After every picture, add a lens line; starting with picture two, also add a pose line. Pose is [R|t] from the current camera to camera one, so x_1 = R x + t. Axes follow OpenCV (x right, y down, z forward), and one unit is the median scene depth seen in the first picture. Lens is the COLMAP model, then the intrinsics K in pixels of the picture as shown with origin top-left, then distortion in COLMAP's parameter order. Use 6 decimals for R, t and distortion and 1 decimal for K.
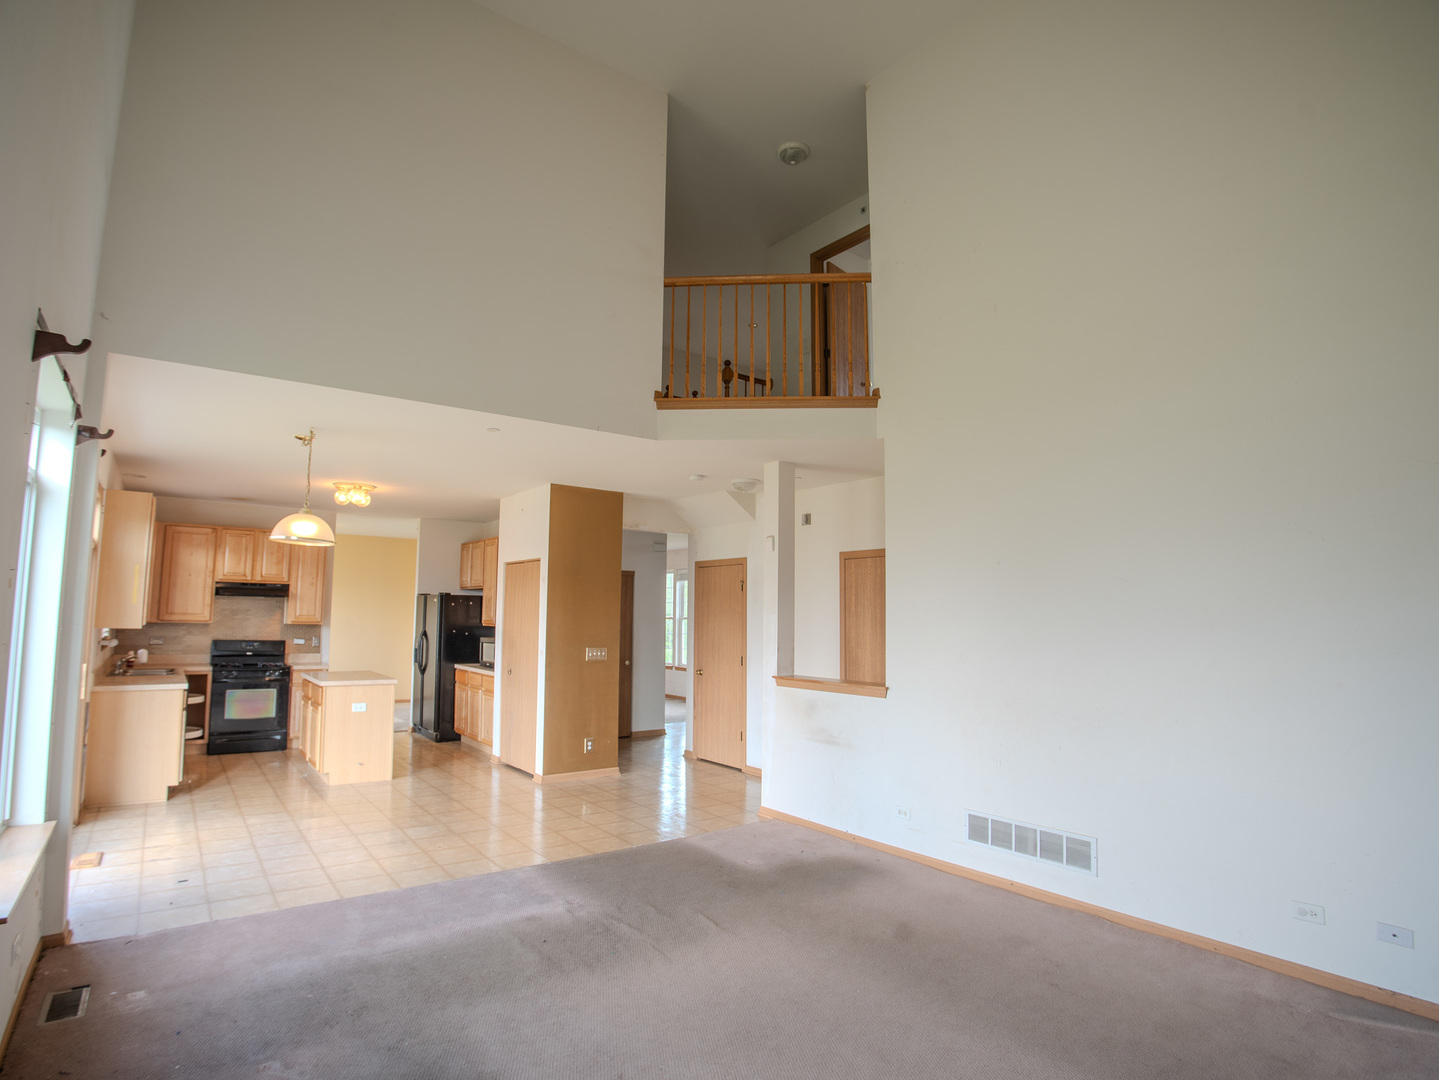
lens RADIAL K [[764.5, 0, 712.5], [0, 764.5, 535.4], [0, 0, 1]] dist [-0.103776, 0.038912]
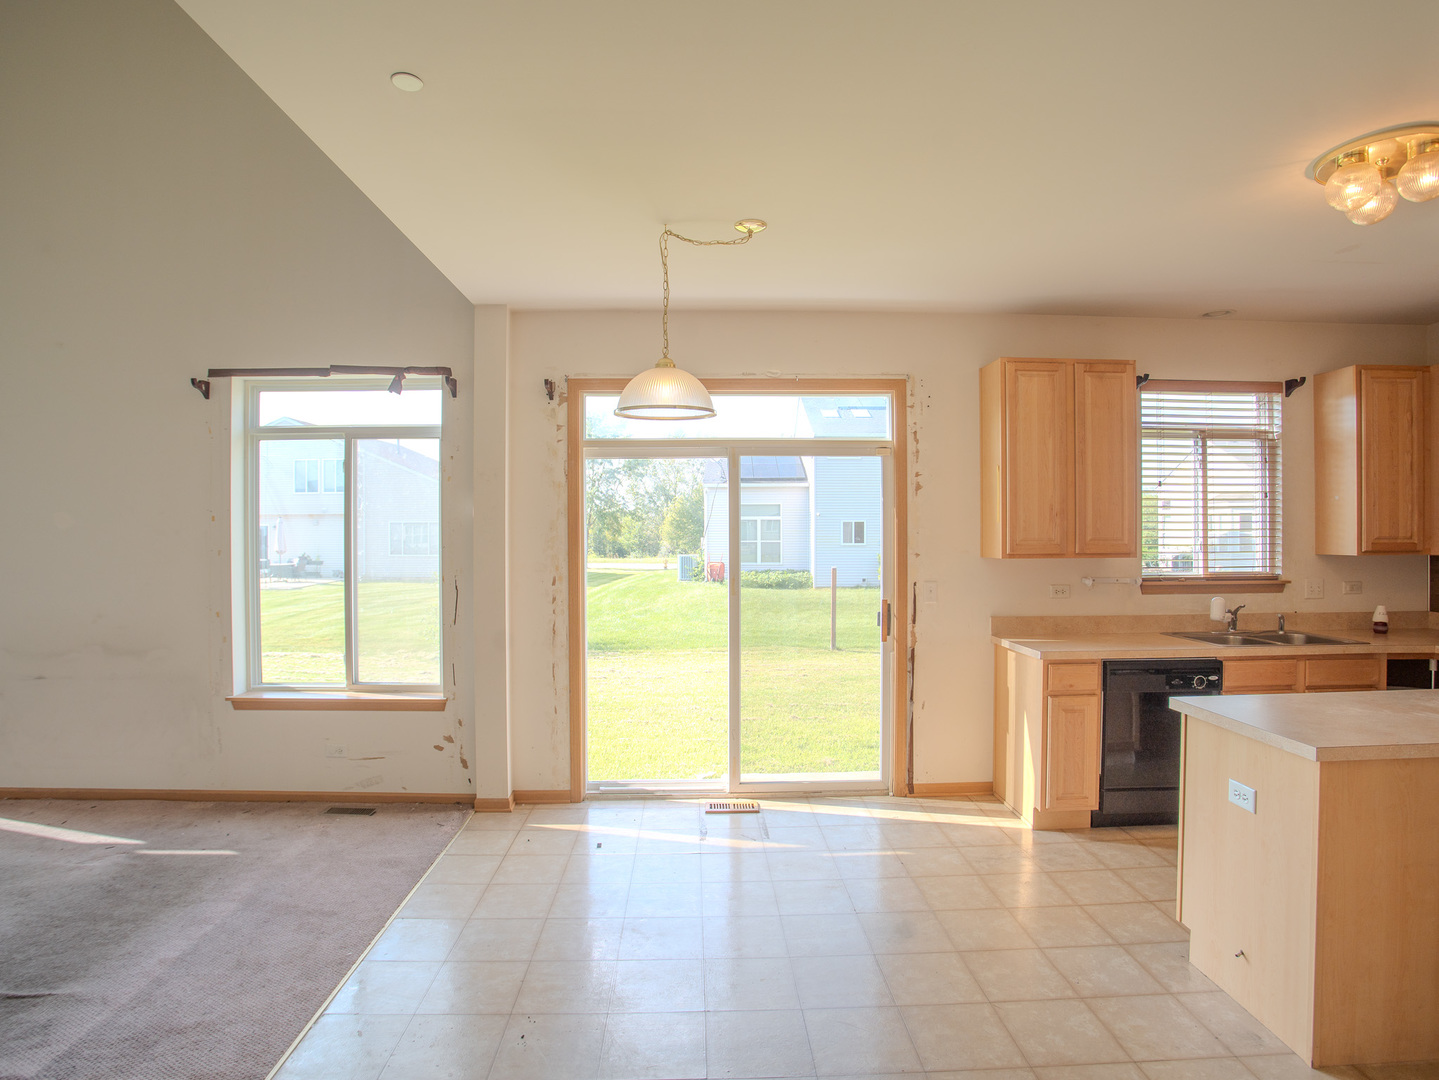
lens RADIAL K [[764.5, 0, 712.5], [0, 764.5, 535.4], [0, 0, 1]] dist [-0.103776, 0.038912]
pose [[-0.575190, -0.004661, -0.818006, -0.040344], [0.081055, 0.994738, -0.062663, 0.088010], [0.813994, -0.102346, -0.571786, 0.806098]]
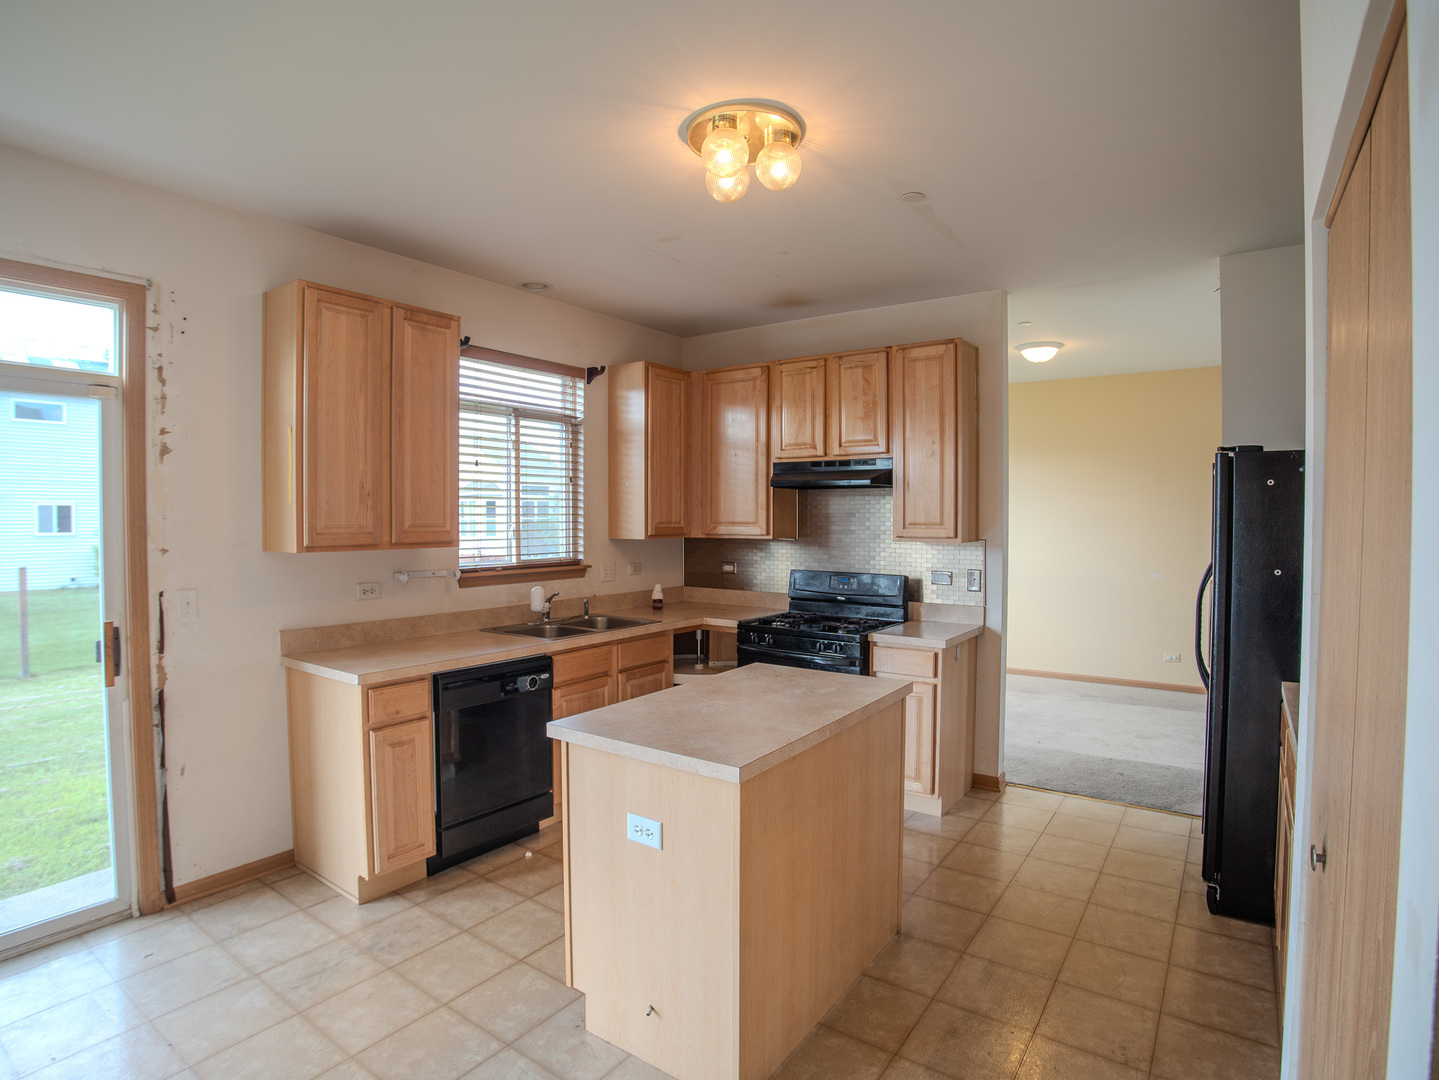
lens RADIAL K [[764.5, 0, 712.5], [0, 764.5, 535.4], [0, 0, 1]] dist [-0.103776, 0.038912]
pose [[0.304945, 0.013544, -0.952274, -0.147155], [0.101110, 0.993787, 0.046513, 0.082907], [0.946988, -0.110468, 0.301681, 0.761262]]
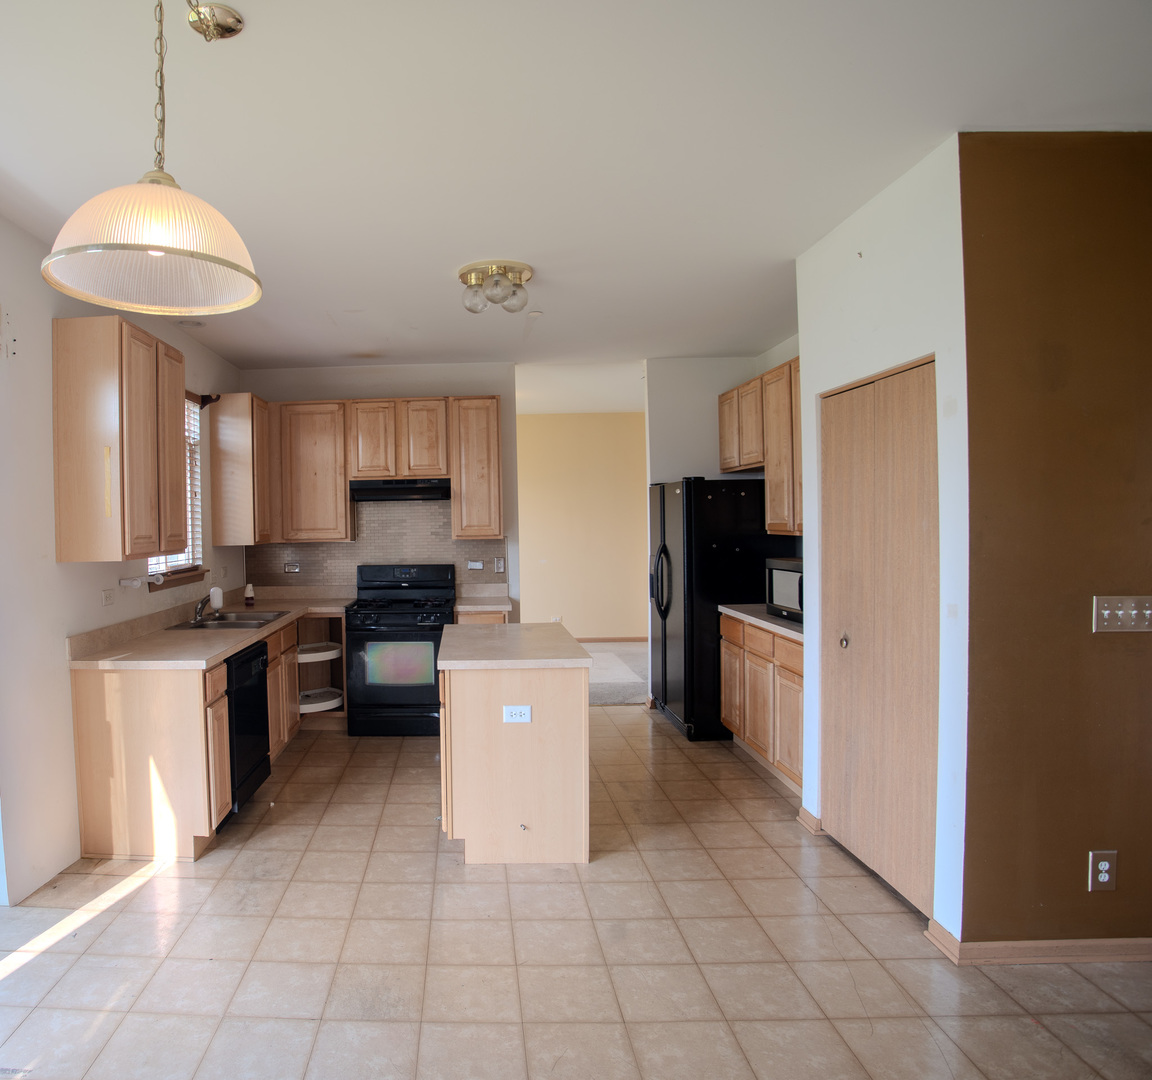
lens RADIAL K [[758.1, 0, 428.7], [0, 758.1, 540.4], [0, 0, 1]] dist [-0.103021, 0.029624]
pose [[0.768675, -0.010169, -0.639559, -0.166368], [0.094354, 0.990738, 0.097650, 0.054316], [0.632643, -0.135406, 0.762515, 0.489710]]
